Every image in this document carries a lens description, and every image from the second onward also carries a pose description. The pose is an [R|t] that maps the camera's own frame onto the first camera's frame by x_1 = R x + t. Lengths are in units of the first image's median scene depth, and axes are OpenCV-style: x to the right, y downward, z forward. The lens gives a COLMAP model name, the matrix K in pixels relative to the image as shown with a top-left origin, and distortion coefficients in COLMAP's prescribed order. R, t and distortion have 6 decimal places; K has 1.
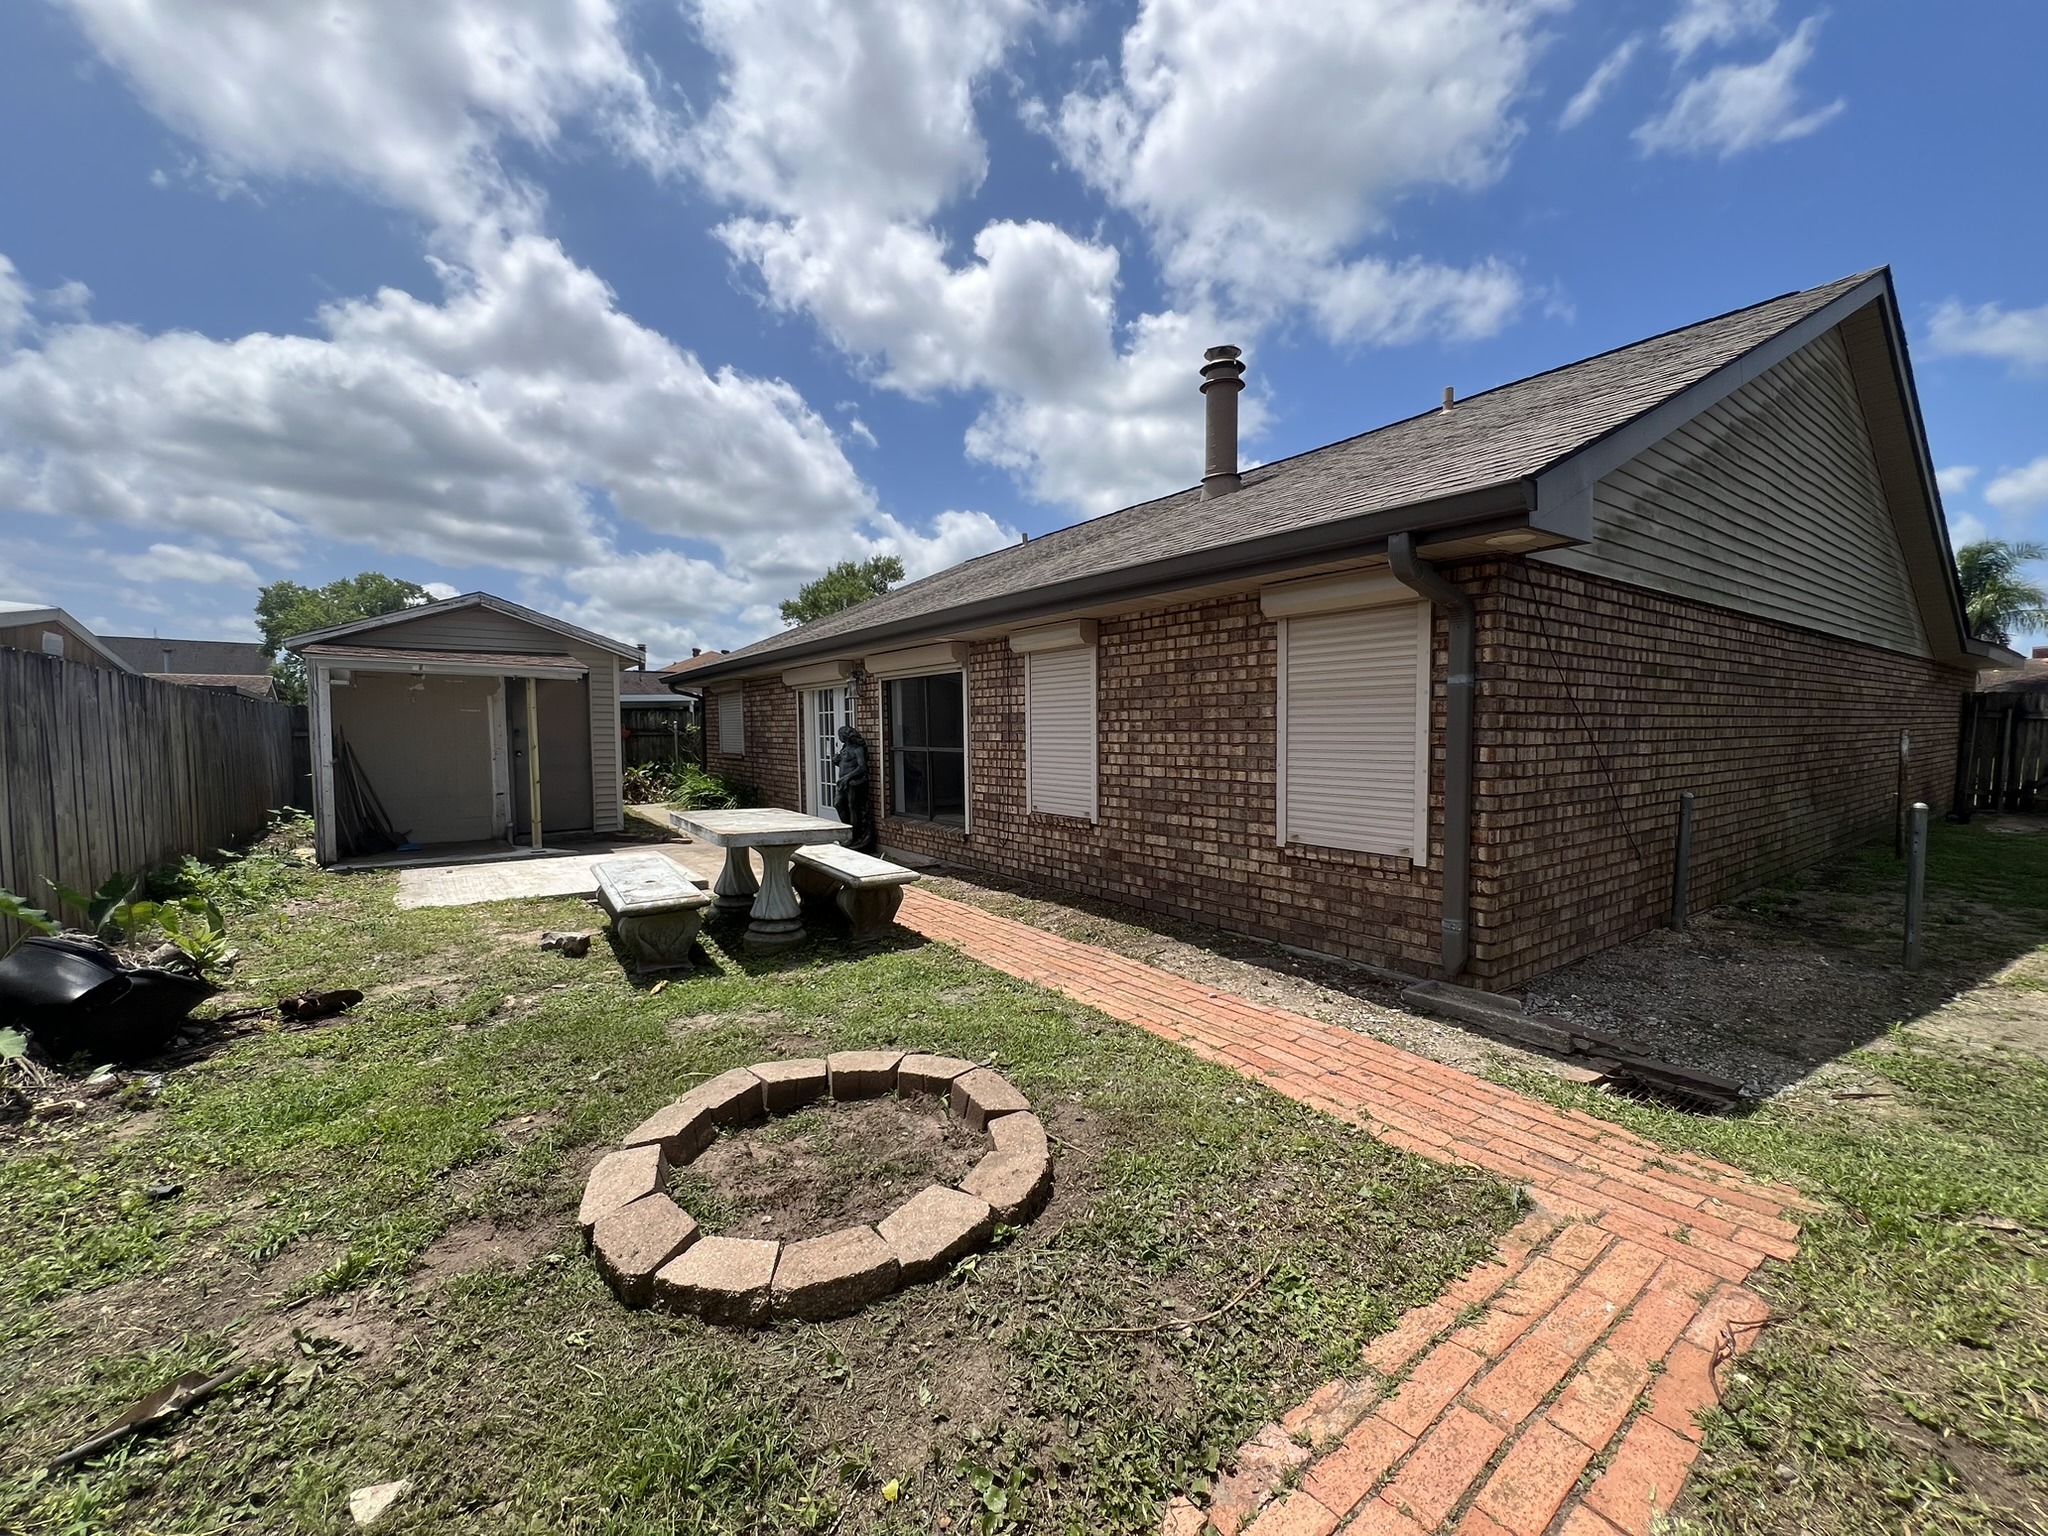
lens RADIAL K [[825.5, 0, 1023.1], [0, 825.5, 773.8], [0, 0, 1]] dist [0.001819, 0.000261]
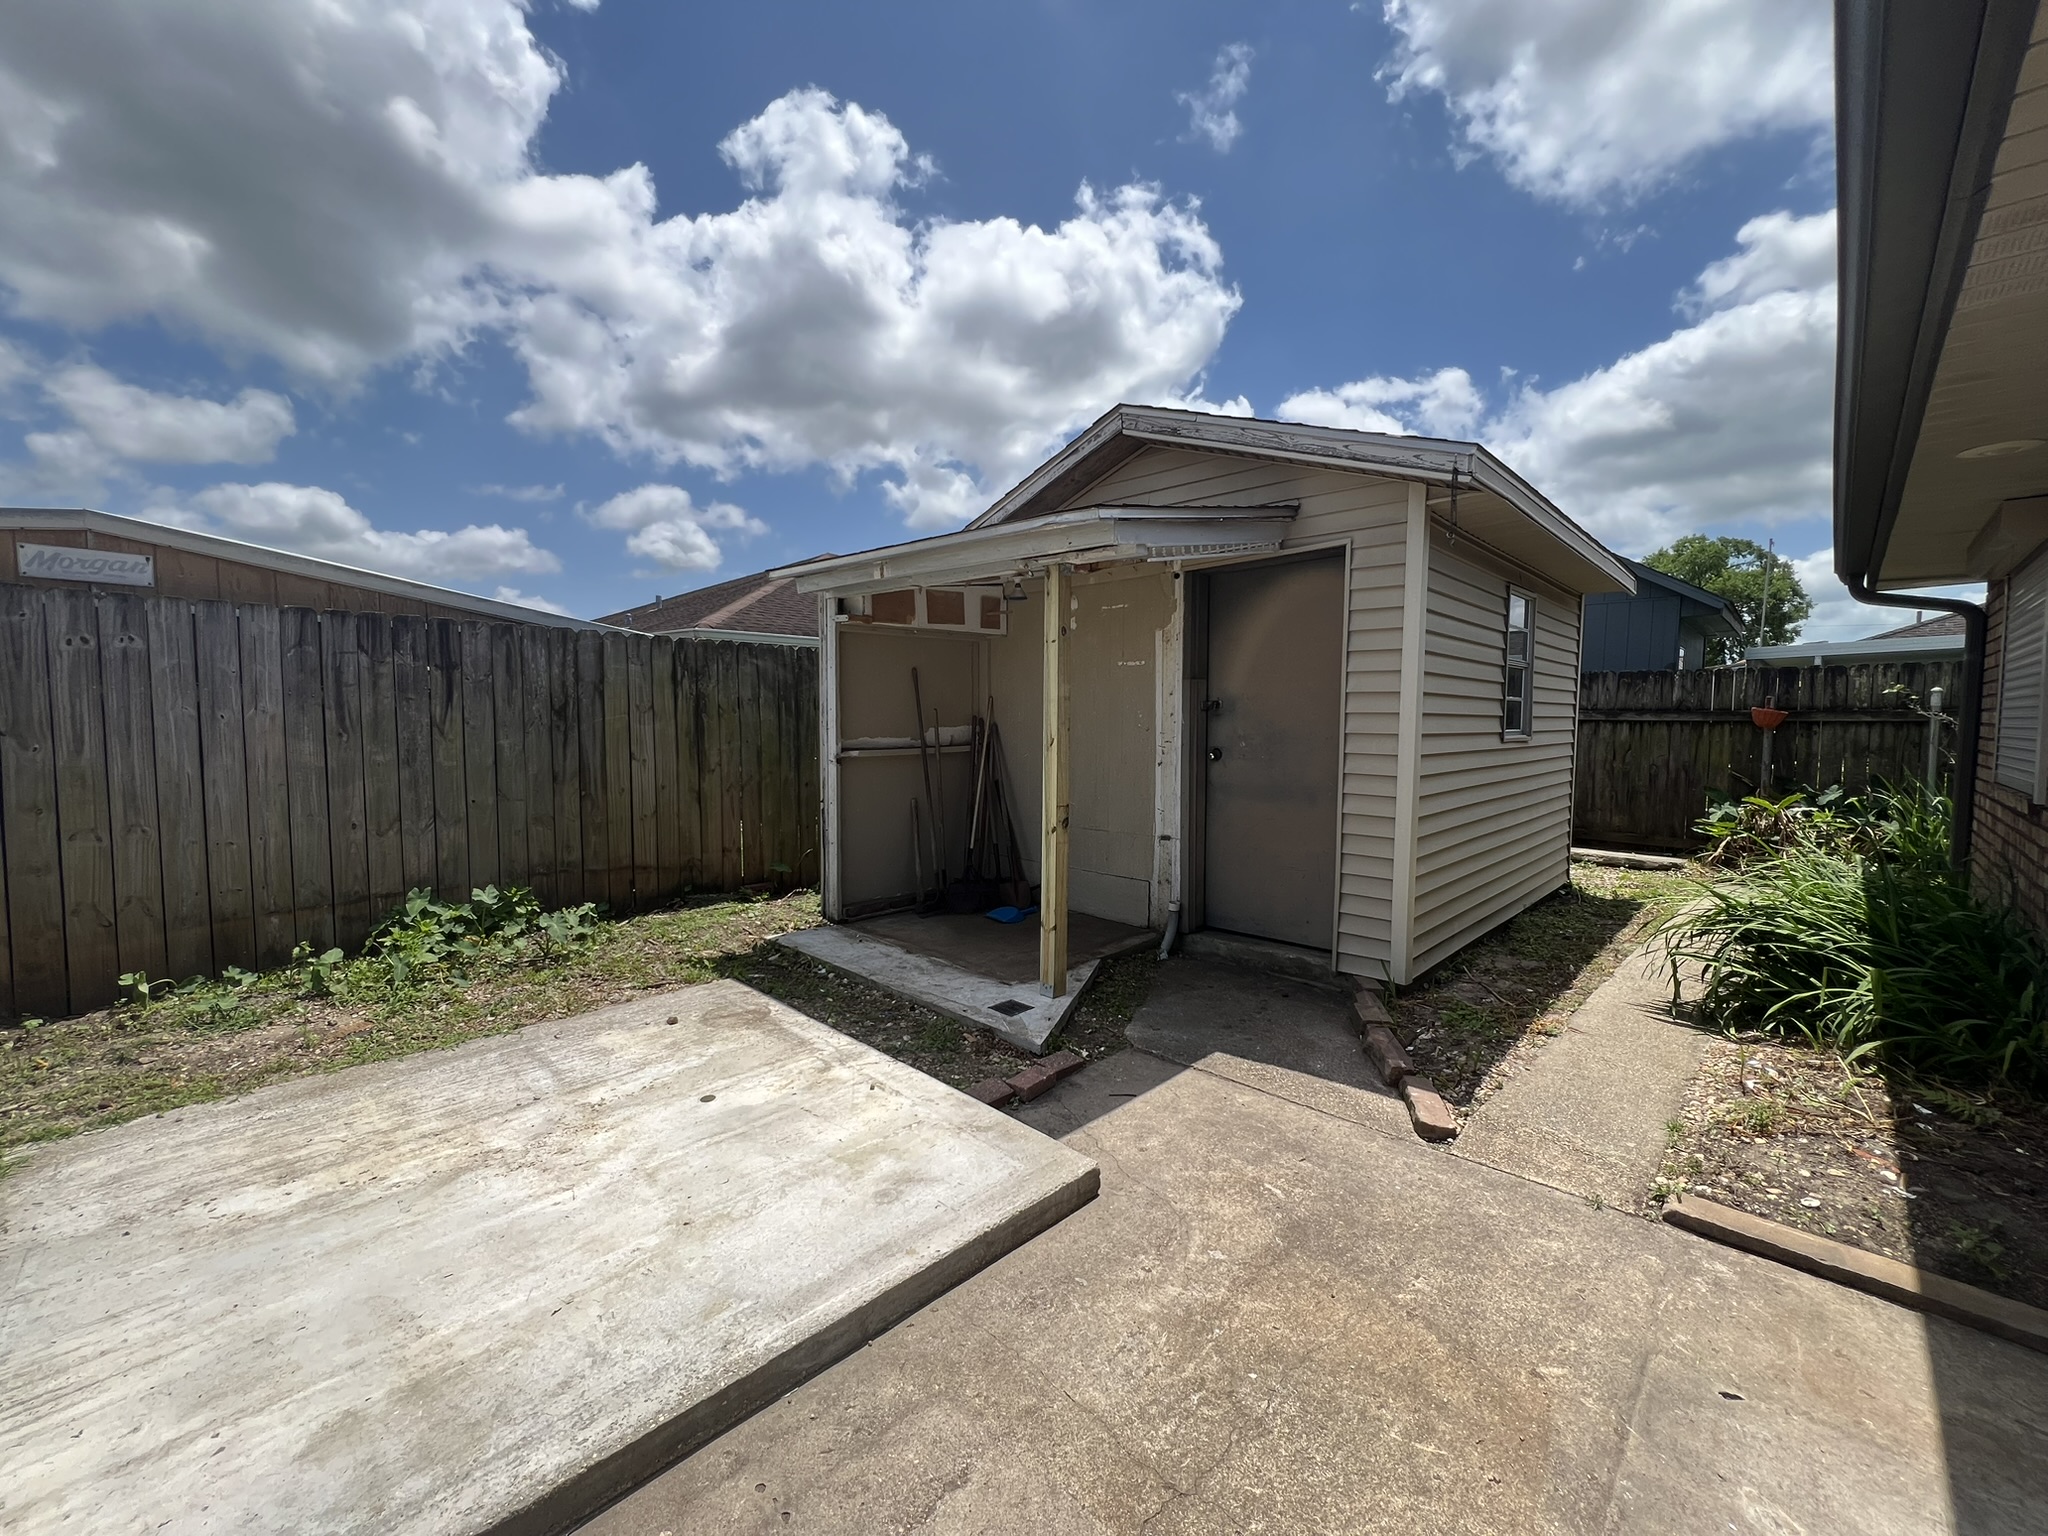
lens RADIAL K [[825.5, 0, 1025.6], [0, 825.5, 768.3], [0, 0, 1]] dist [0.001819, 0.000261]
pose [[0.174832, 0.063756, -0.982532, -0.281416], [-0.055012, 0.996975, 0.054905, -0.056488], [0.983060, 0.044452, 0.177811, 1.284905]]
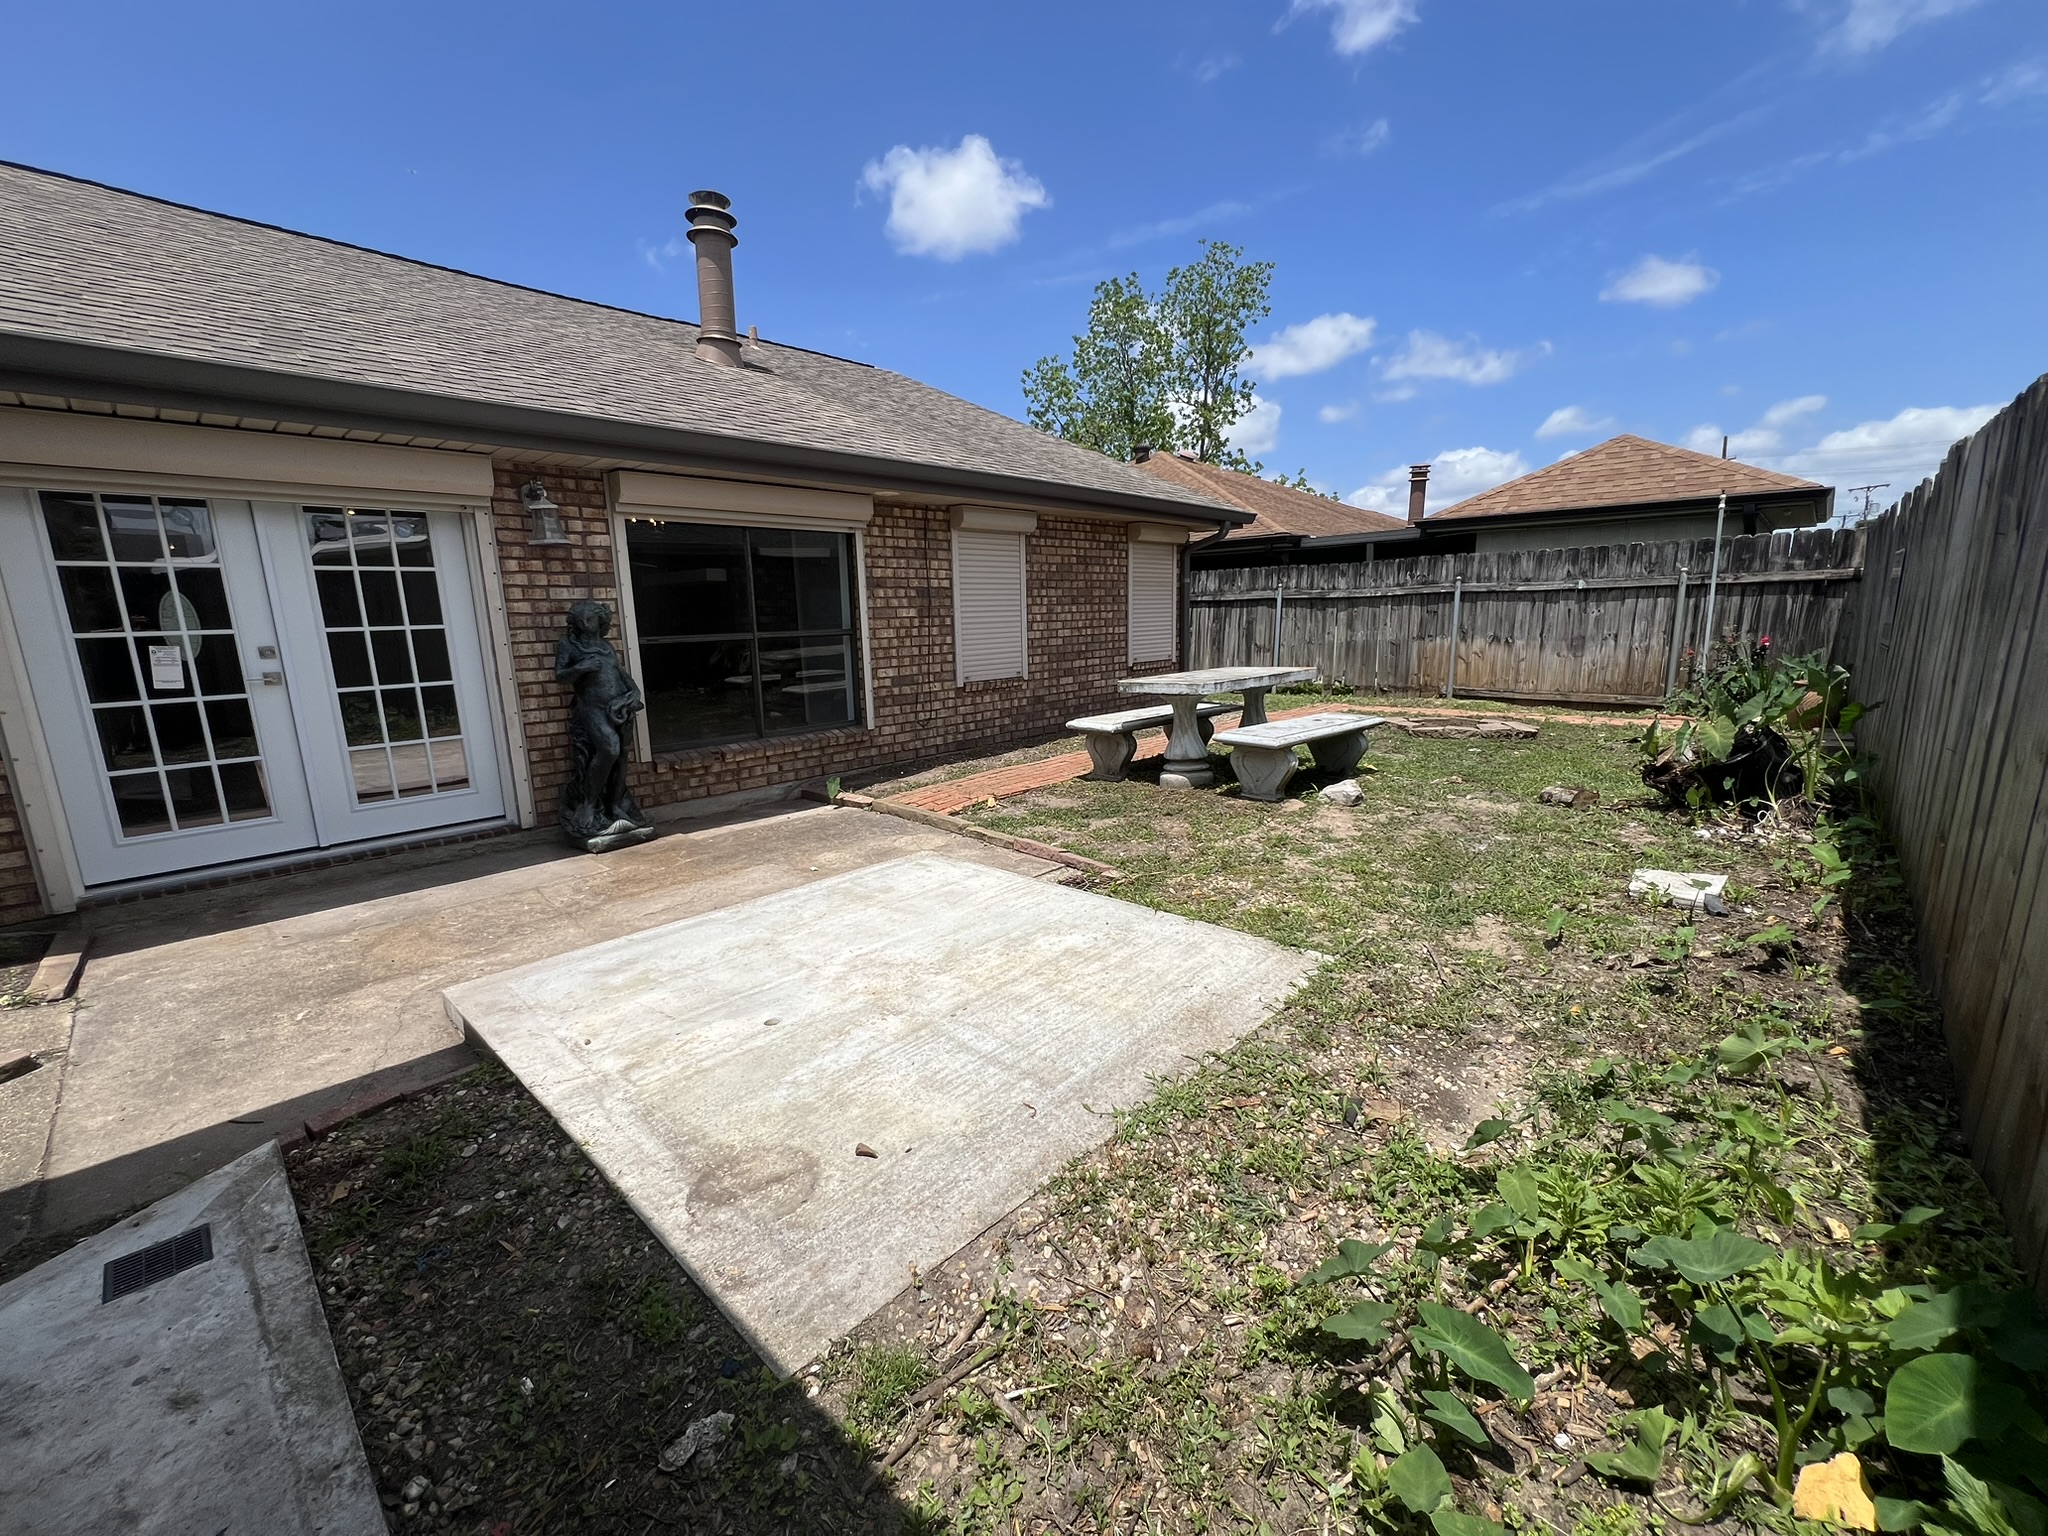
lens RADIAL K [[825.5, 0, 1024.0], [0, 825.5, 775.0], [0, 0, 1]] dist [0.001819, 0.000261]
pose [[-0.193491, -0.176943, 0.965014, -1.073506], [0.081774, 0.977271, 0.195587, -0.040621], [-0.977688, 0.116758, -0.174624, 1.149088]]
